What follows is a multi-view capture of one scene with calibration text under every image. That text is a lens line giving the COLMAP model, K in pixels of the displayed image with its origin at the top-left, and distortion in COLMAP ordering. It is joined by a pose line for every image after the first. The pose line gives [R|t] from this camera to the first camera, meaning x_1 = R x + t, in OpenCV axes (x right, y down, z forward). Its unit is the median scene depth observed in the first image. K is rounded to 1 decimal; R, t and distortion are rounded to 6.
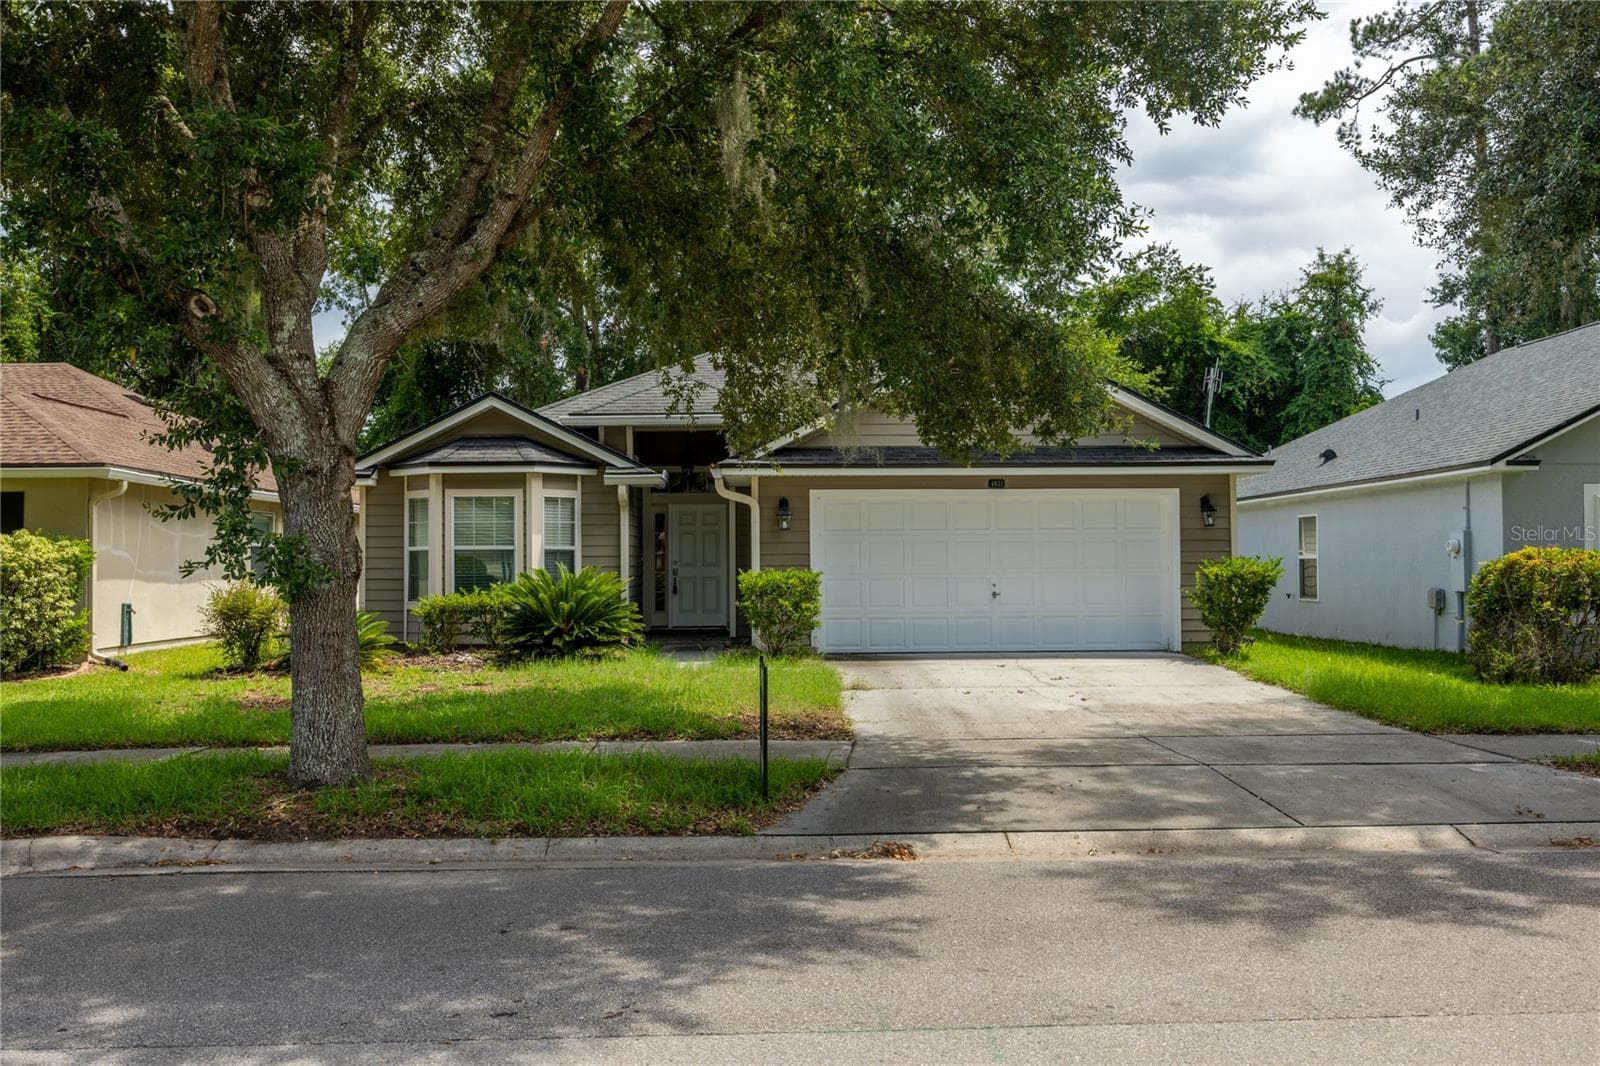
lens RADIAL K [[1408.4, 0, 800.0], [0, 1408.4, 533.0], [0, 0, 1]] dist [-0.005234, -0.000394]
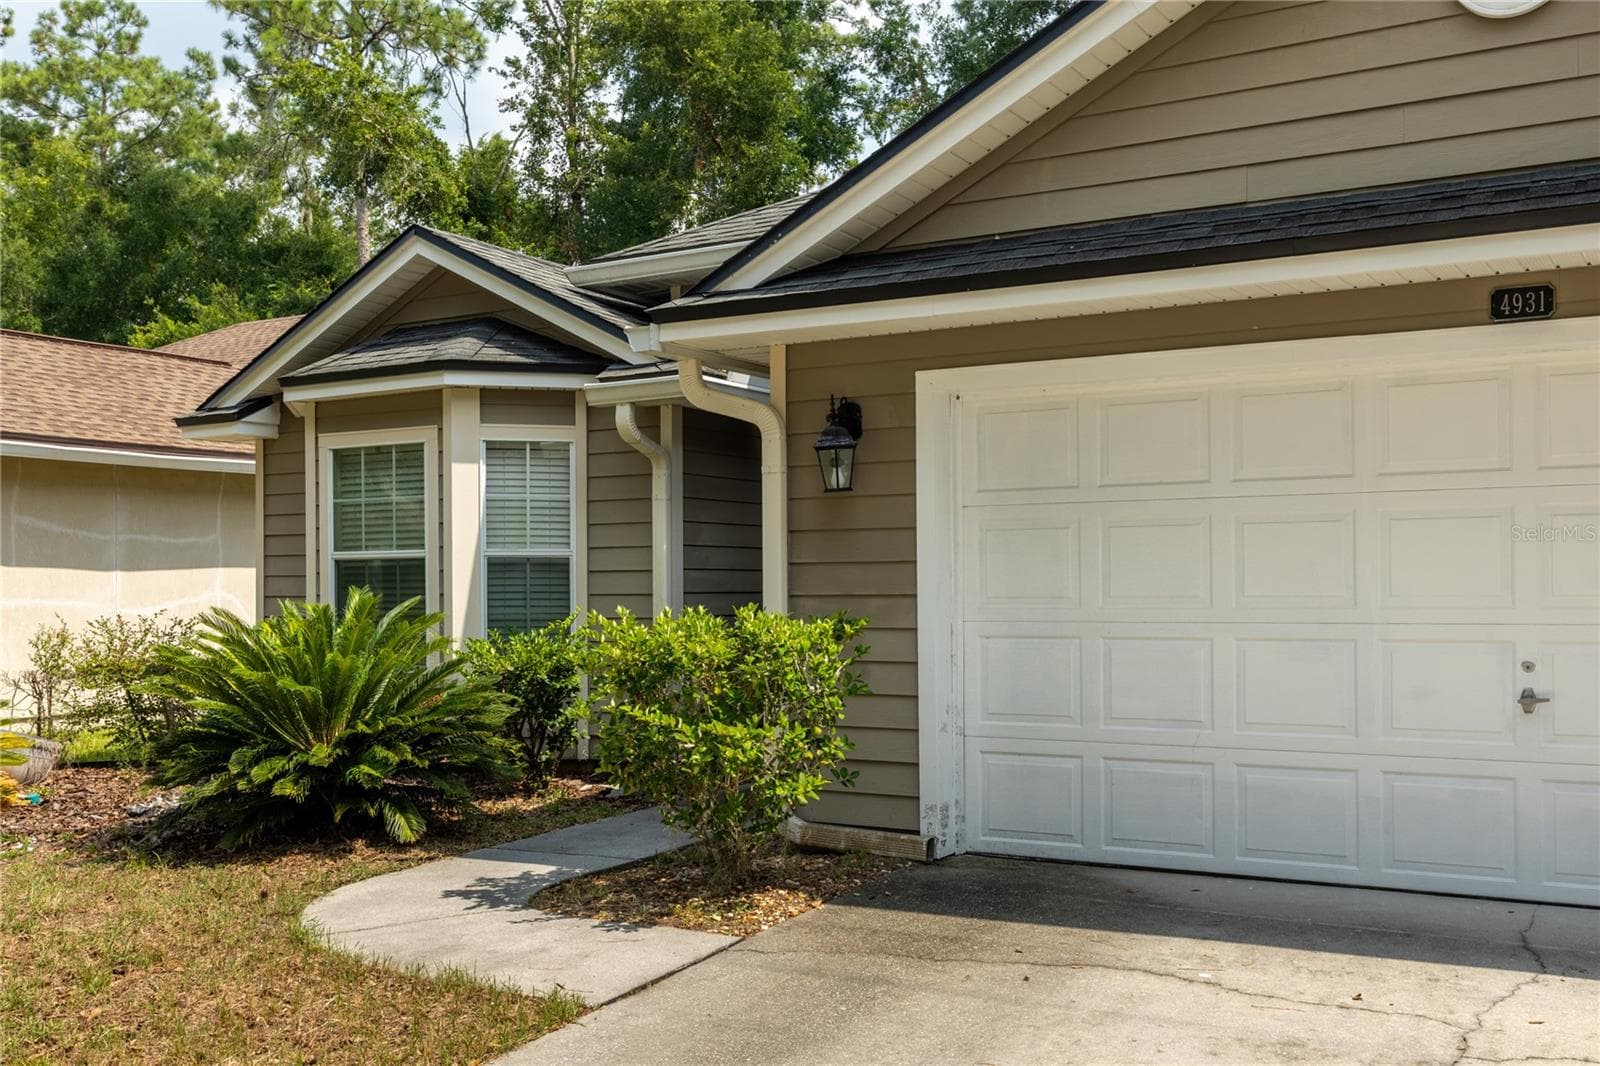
lens RADIAL K [[1546.2, 0, 825.1], [0, 1546.2, 583.0], [0, 0, 1]] dist [-0.005181, 0.008475]
pose [[0.852593, -0.000951, -0.522574, 0.172328], [0.014335, 0.999665, 0.021569, 0.010988], [0.522378, -0.025881, 0.852321, 0.634894]]
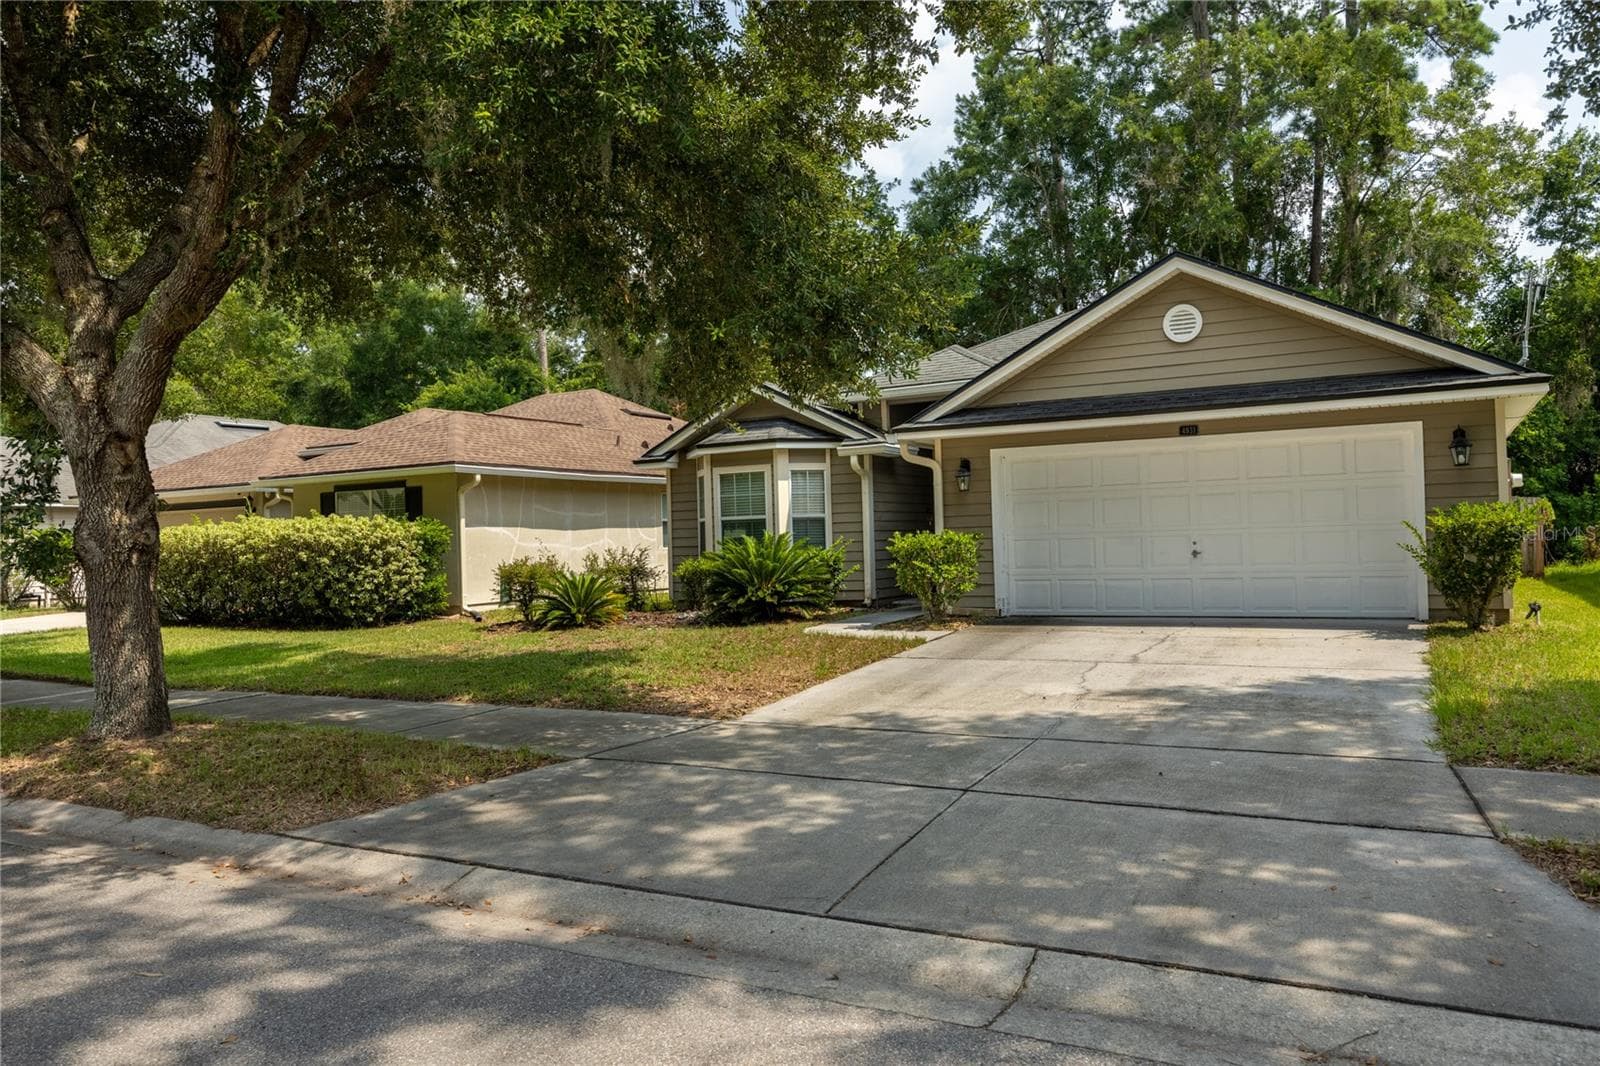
lens RADIAL K [[1121.5, 0, 809.4], [0, 1121.5, 529.2], [0, 0, 1]] dist [-0.004364, -0.003998]
pose [[0.864362, -0.023722, -0.502310, 0.273691], [0.034924, 0.999307, 0.012903, 0.009865], [0.501656, -0.028696, 0.864591, 0.245564]]
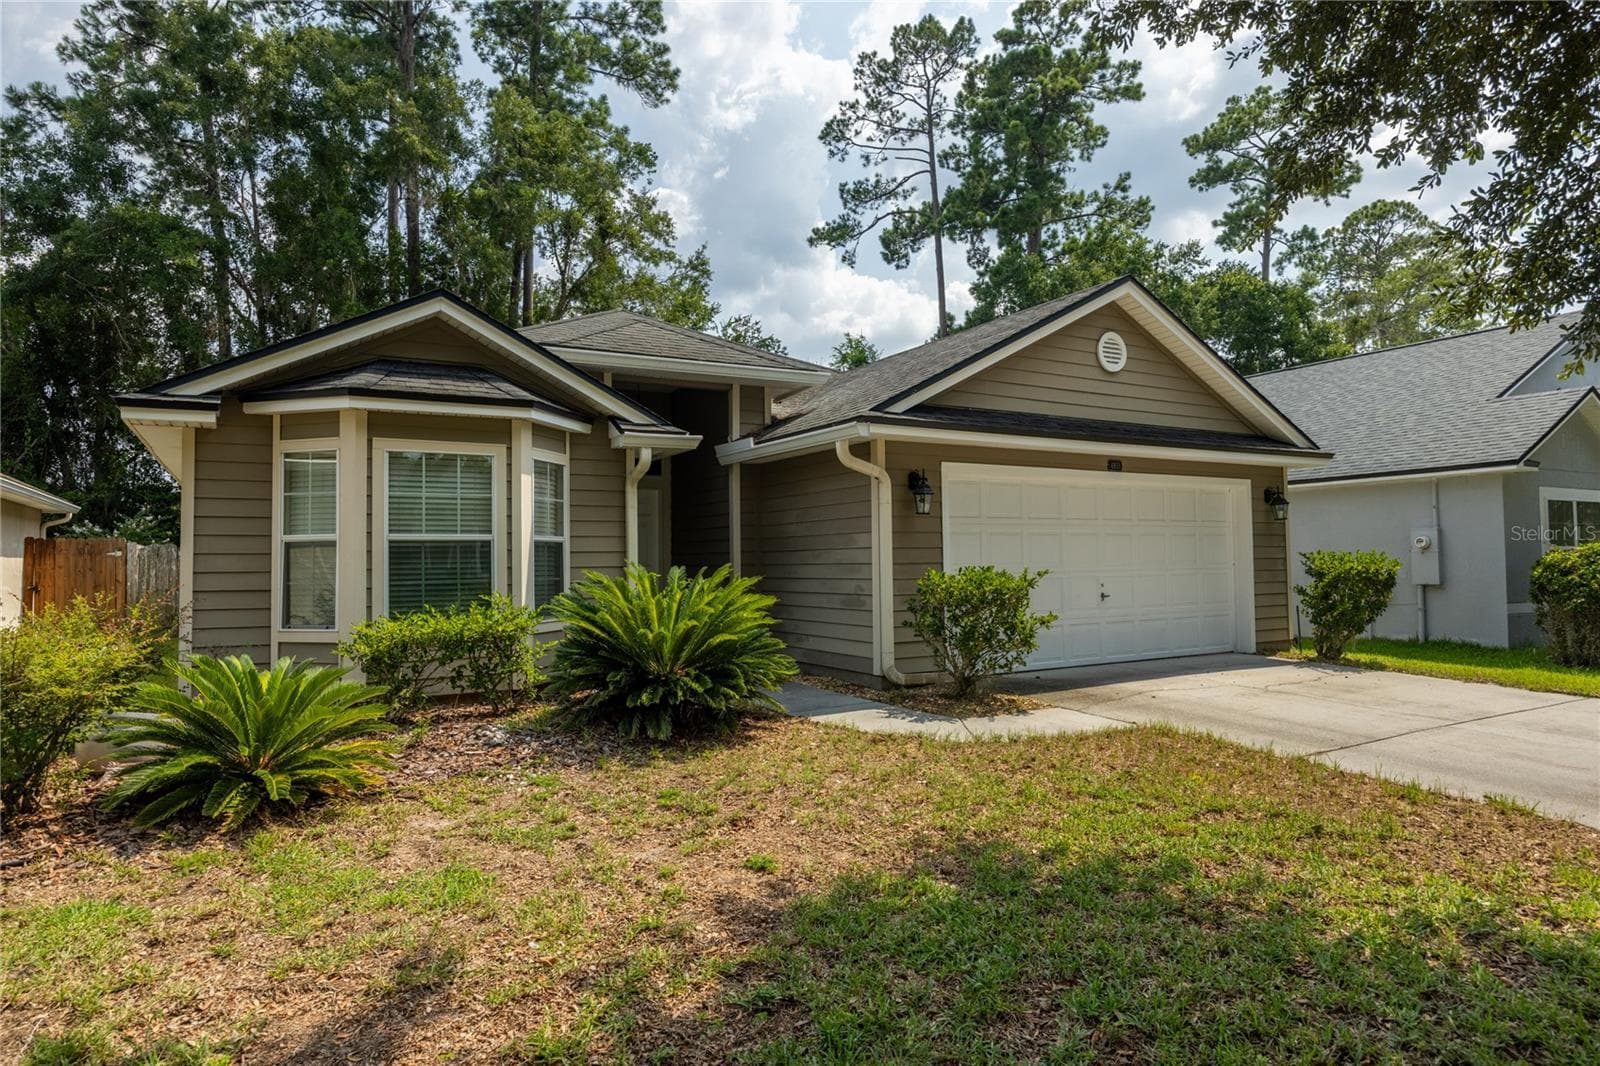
lens RADIAL K [[932.9, 0, 800.0], [0, 932.9, 533.0], [0, 0, 1]] dist [-0.006488, -0.001104]
pose [[0.879155, 0.010650, 0.476416, -0.279040], [-0.005178, 0.999905, -0.012797, 0.013014], [-0.476507, 0.008783, 0.879127, 0.567891]]
